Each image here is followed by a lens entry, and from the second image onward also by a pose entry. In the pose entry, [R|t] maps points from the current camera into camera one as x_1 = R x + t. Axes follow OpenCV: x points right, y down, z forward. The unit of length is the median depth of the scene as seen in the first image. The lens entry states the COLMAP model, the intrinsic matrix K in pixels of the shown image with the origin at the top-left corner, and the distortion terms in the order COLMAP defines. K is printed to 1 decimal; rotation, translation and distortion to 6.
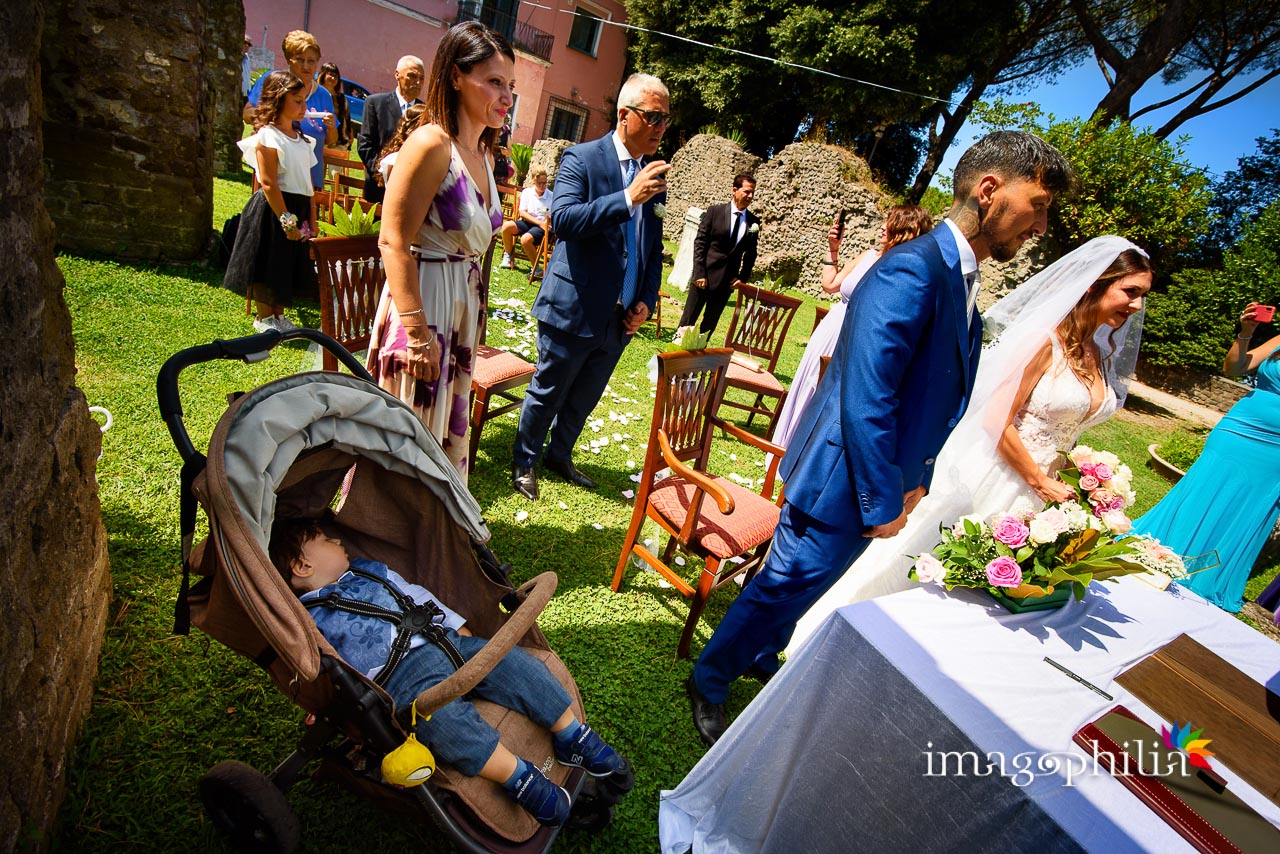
lens RADIAL K [[584.4, 0, 641.2], [0, 584.4, 420.8], [0, 0, 1]] dist [-0.011406, -0.023916]
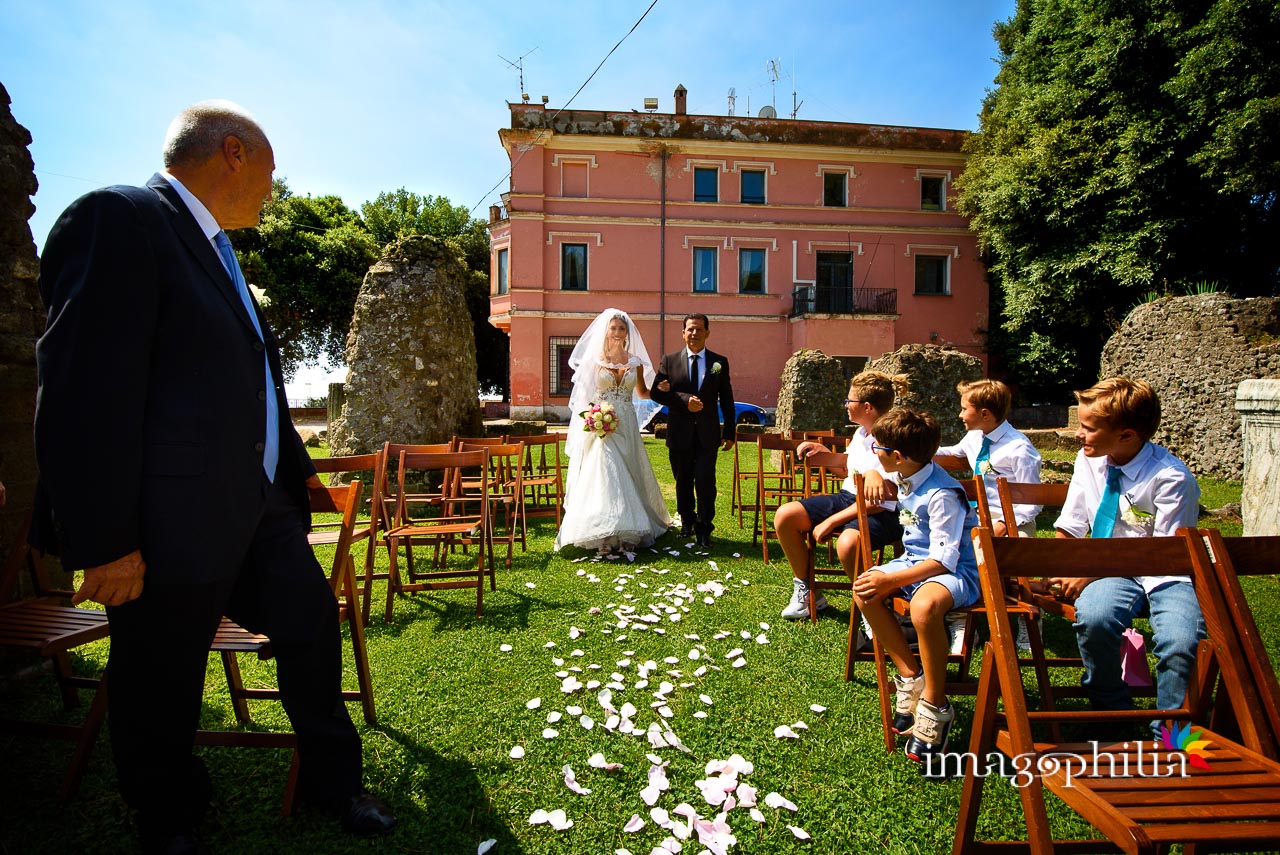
lens RADIAL K [[605.3, 0, 653.1], [0, 605.3, 419.4], [0, 0, 1]] dist [-0.019142, -0.012736]
pose [[0.809835, -0.261271, -0.525266, -0.029987], [-0.000896, 0.894802, -0.446463, -0.103845], [0.586657, 0.362032, 0.724407, 0.307721]]
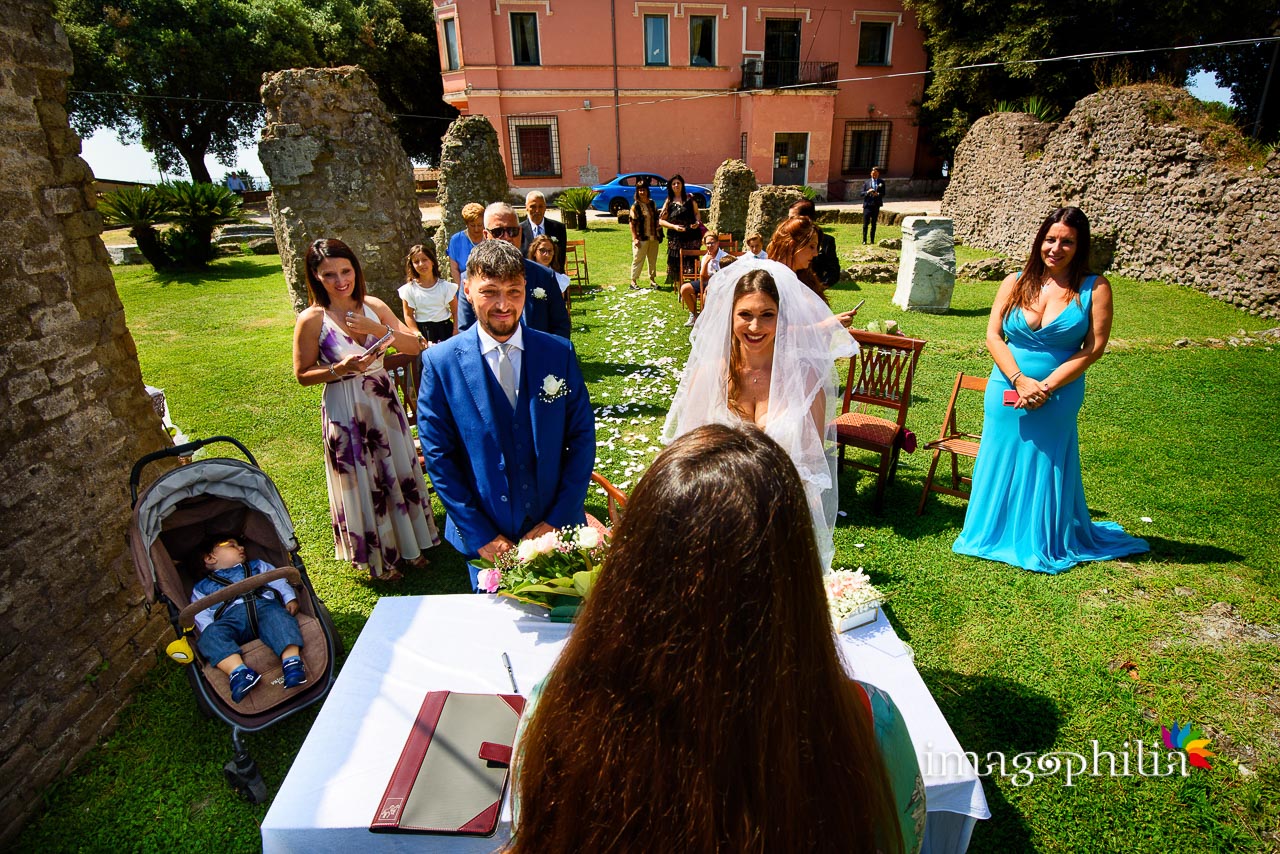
lens RADIAL K [[622.5, 0, 663.6], [0, 622.5, 420.0], [0, 0, 1]] dist [-0.017188, -0.017148]
pose [[0.846284, -0.098239, -0.523596, 0.163386], [0.059988, 0.994172, -0.089572, 0.005631], [0.529344, 0.044394, 0.847245, 0.002056]]
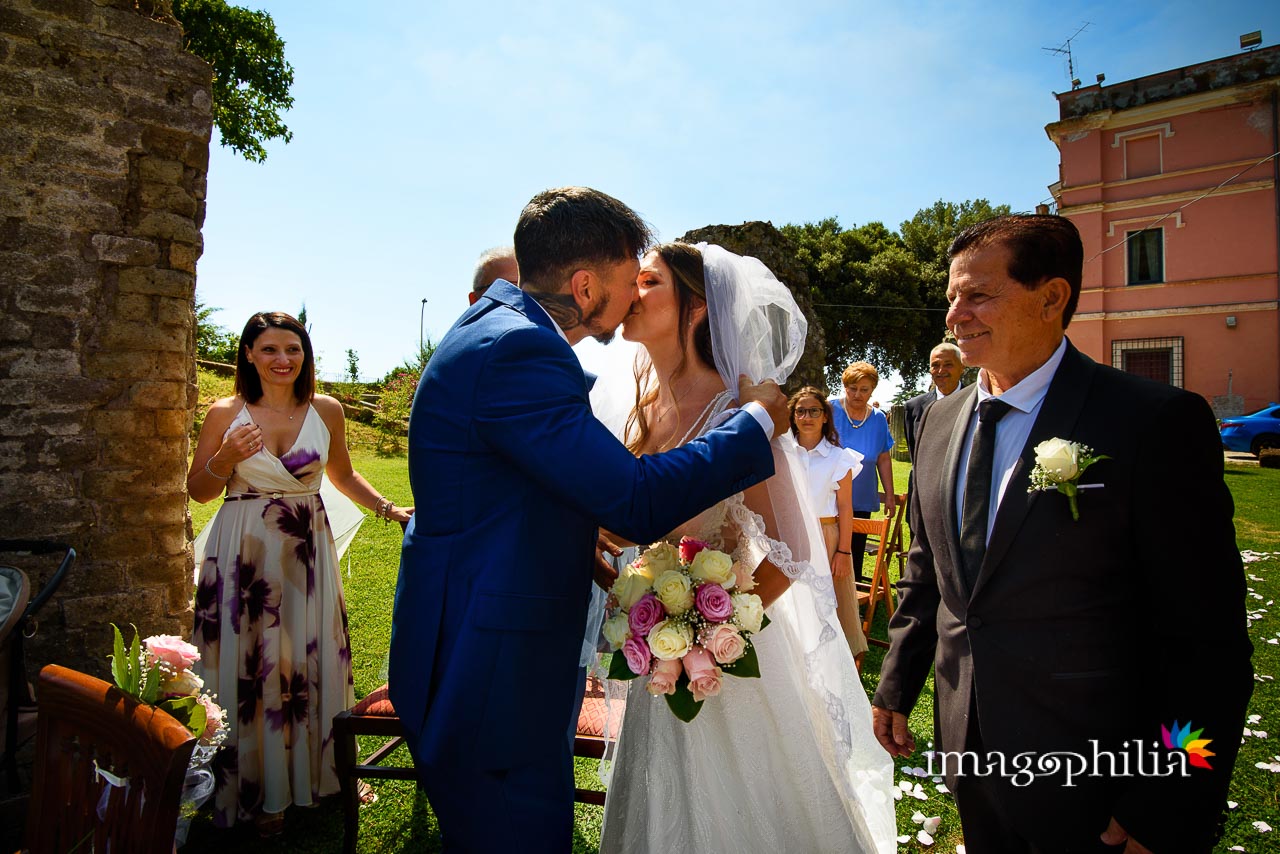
lens RADIAL K [[635.8, 0, 646.8], [0, 635.8, 414.1], [0, 0, 1]] dist [-0.048814, -0.001291]
pose [[0.174367, -0.268073, -0.947488, 0.112922], [-0.342112, 0.885793, -0.313577, -0.033967], [0.923339, 0.378824, 0.062742, 0.184295]]
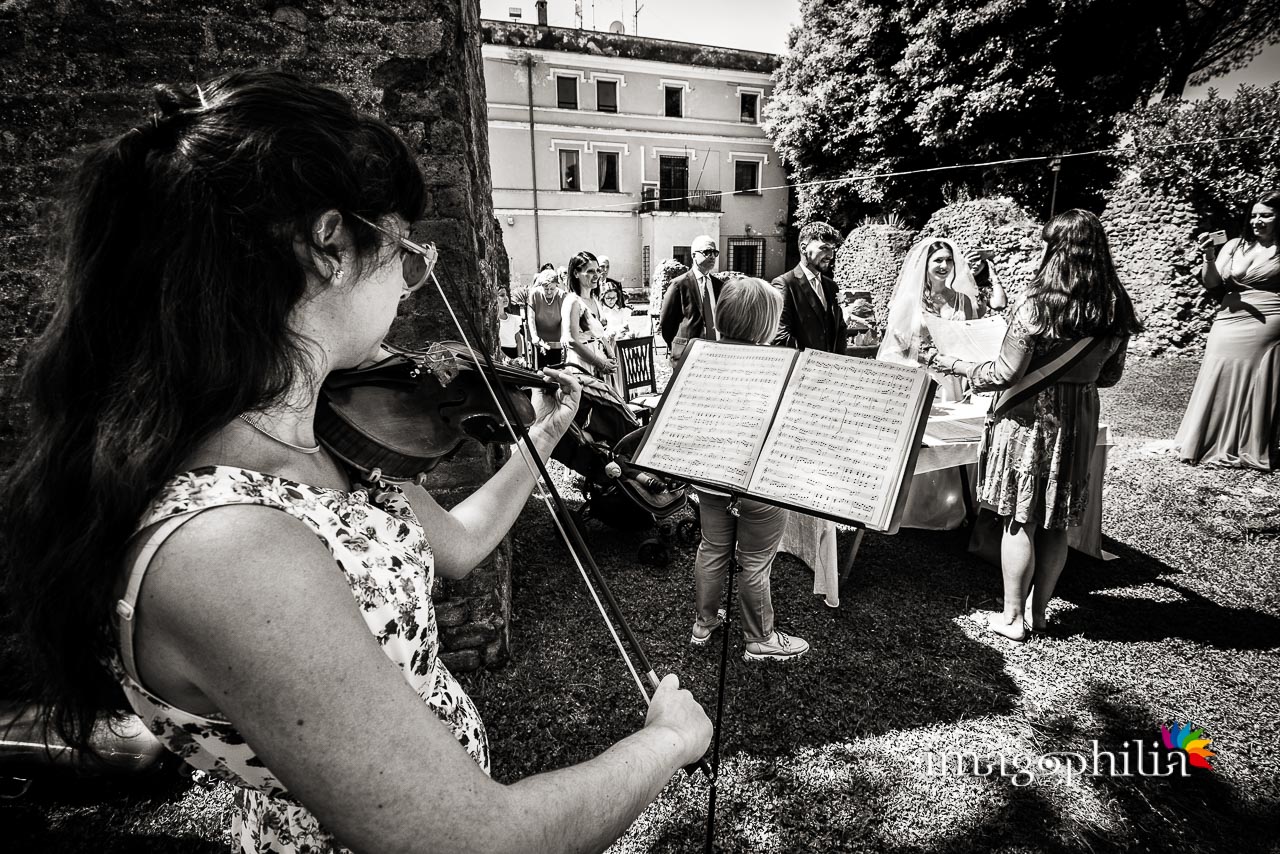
lens RADIAL K [[590.8, 0, 636.5], [0, 590.8, 424.9], [0, 0, 1]] dist [-0.020665, -0.016573]
pose [[0.906088, -0.207359, -0.368791, 0.069993], [0.129038, 0.965572, -0.225874, 0.078907], [0.402932, 0.157074, 0.901651, -0.139036]]
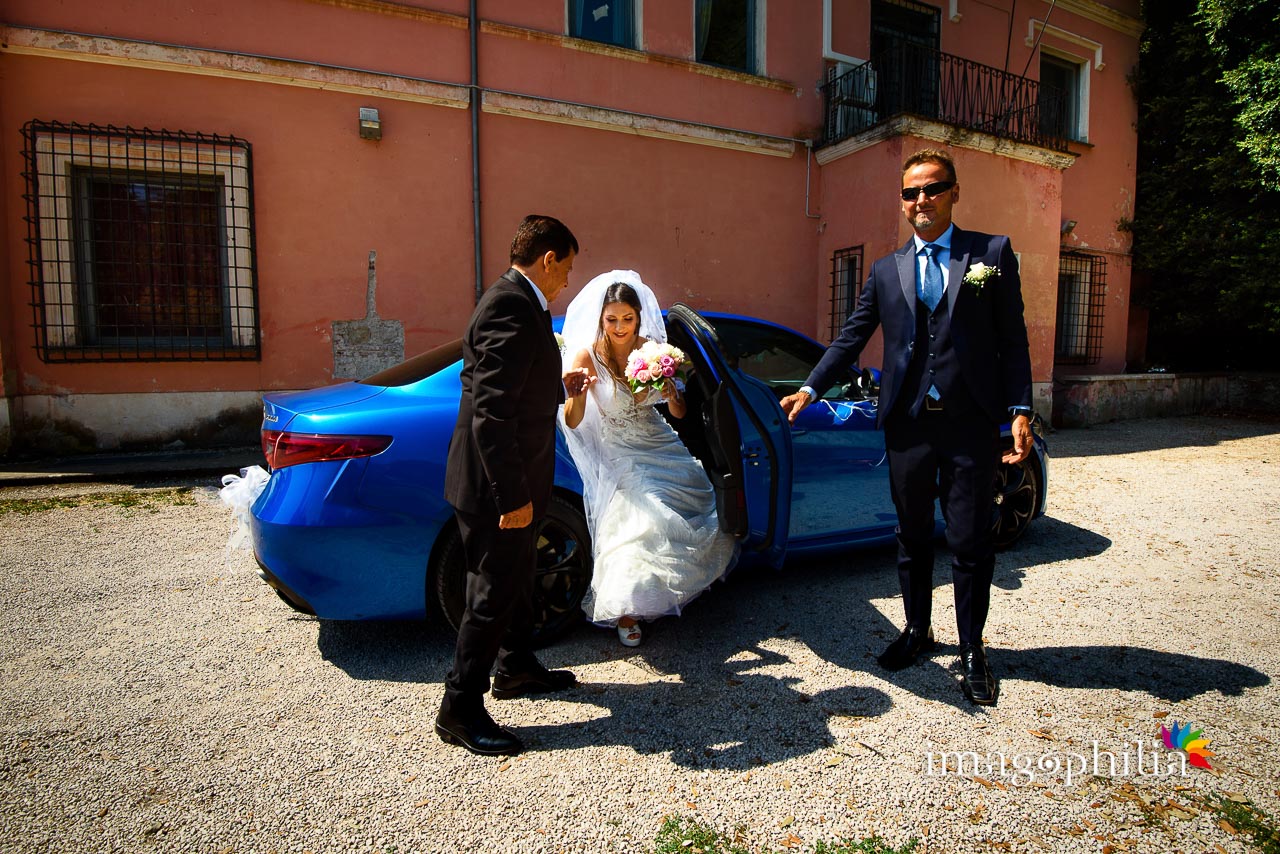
lens RADIAL K [[592.7, 0, 645.3], [0, 592.7, 418.4], [0, 0, 1]] dist [-0.015739, -0.015955]
pose [[0.931229, -0.257851, -0.257536, -0.726867], [0.155793, 0.920513, -0.358307, -0.748100], [0.329455, 0.293543, 0.897380, 1.255838]]
